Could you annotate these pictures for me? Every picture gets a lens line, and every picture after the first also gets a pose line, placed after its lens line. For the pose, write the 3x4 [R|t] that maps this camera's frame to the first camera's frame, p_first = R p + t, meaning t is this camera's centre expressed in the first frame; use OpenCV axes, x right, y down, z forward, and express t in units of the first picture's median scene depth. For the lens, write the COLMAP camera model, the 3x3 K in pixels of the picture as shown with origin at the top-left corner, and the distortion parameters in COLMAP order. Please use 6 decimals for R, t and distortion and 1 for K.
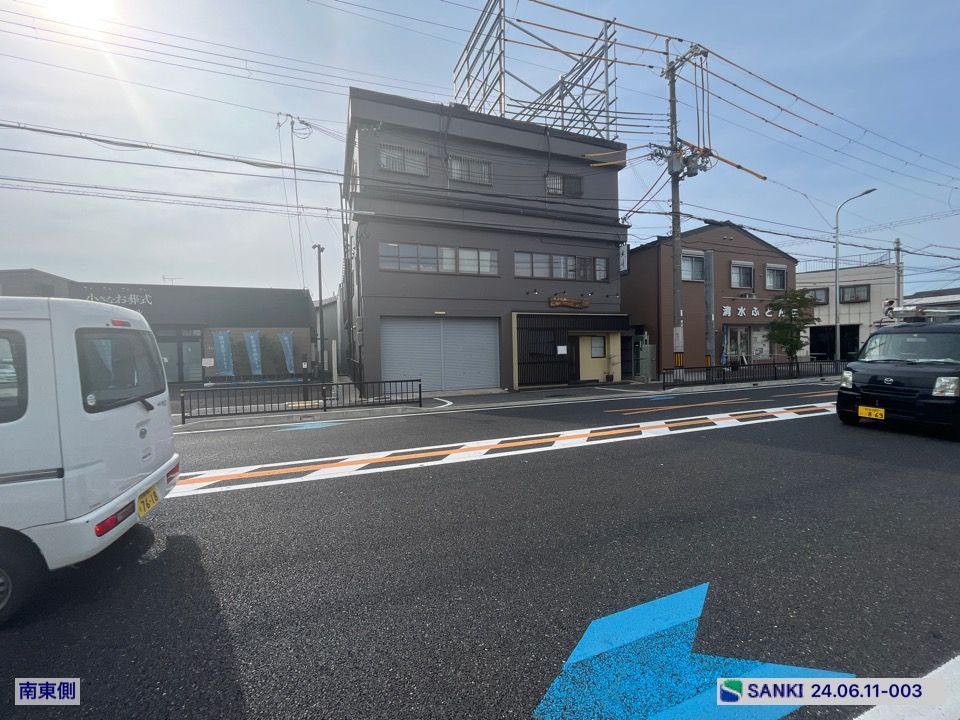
lens RADIAL K [[385.8, 0, 475.2], [0, 385.8, 361.0], [0, 0, 1]] dist [-0.002413, 0.000289]
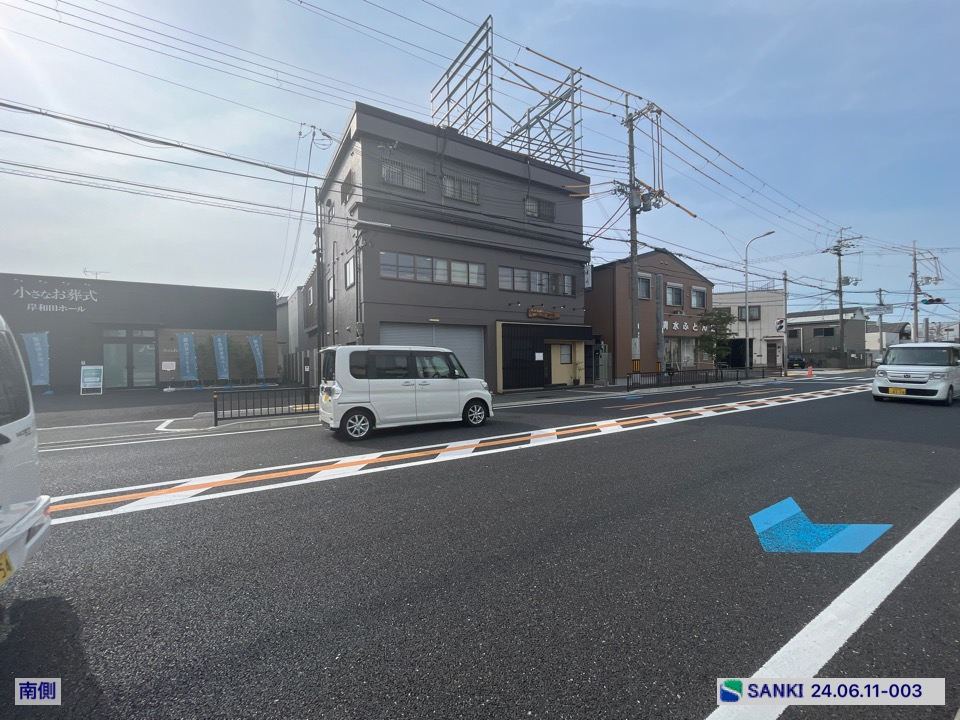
lens RADIAL K [[385.8, 0, 474.4], [0, 385.8, 360.1], [0, 0, 1]] dist [-0.002413, 0.000289]
pose [[0.983319, 0.009335, 0.181651, -0.159184], [-0.005547, 0.999757, -0.021350, 0.006803], [-0.181806, 0.019987, 0.983131, -0.057333]]
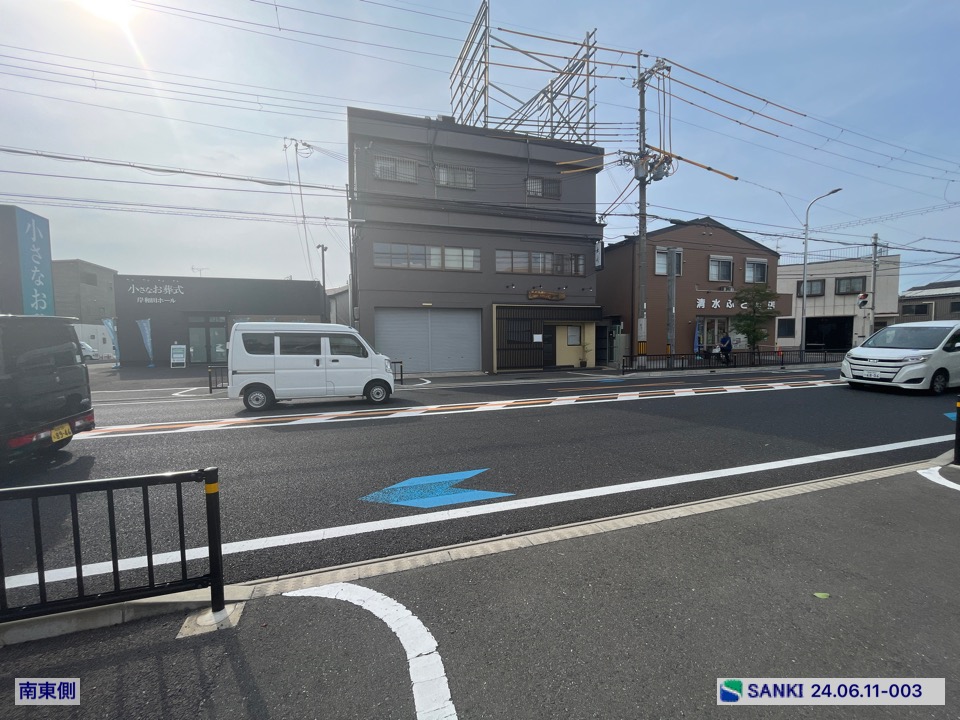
lens RADIAL K [[385.8, 0, 475.2], [0, 385.8, 361.1], [0, 0, 1]] dist [-0.002413, 0.000289]
pose [[0.998758, 0.013879, -0.047843, 0.097937], [-0.012194, 0.999302, 0.035318, 0.001208], [0.048300, -0.034690, 0.998230, -0.126975]]
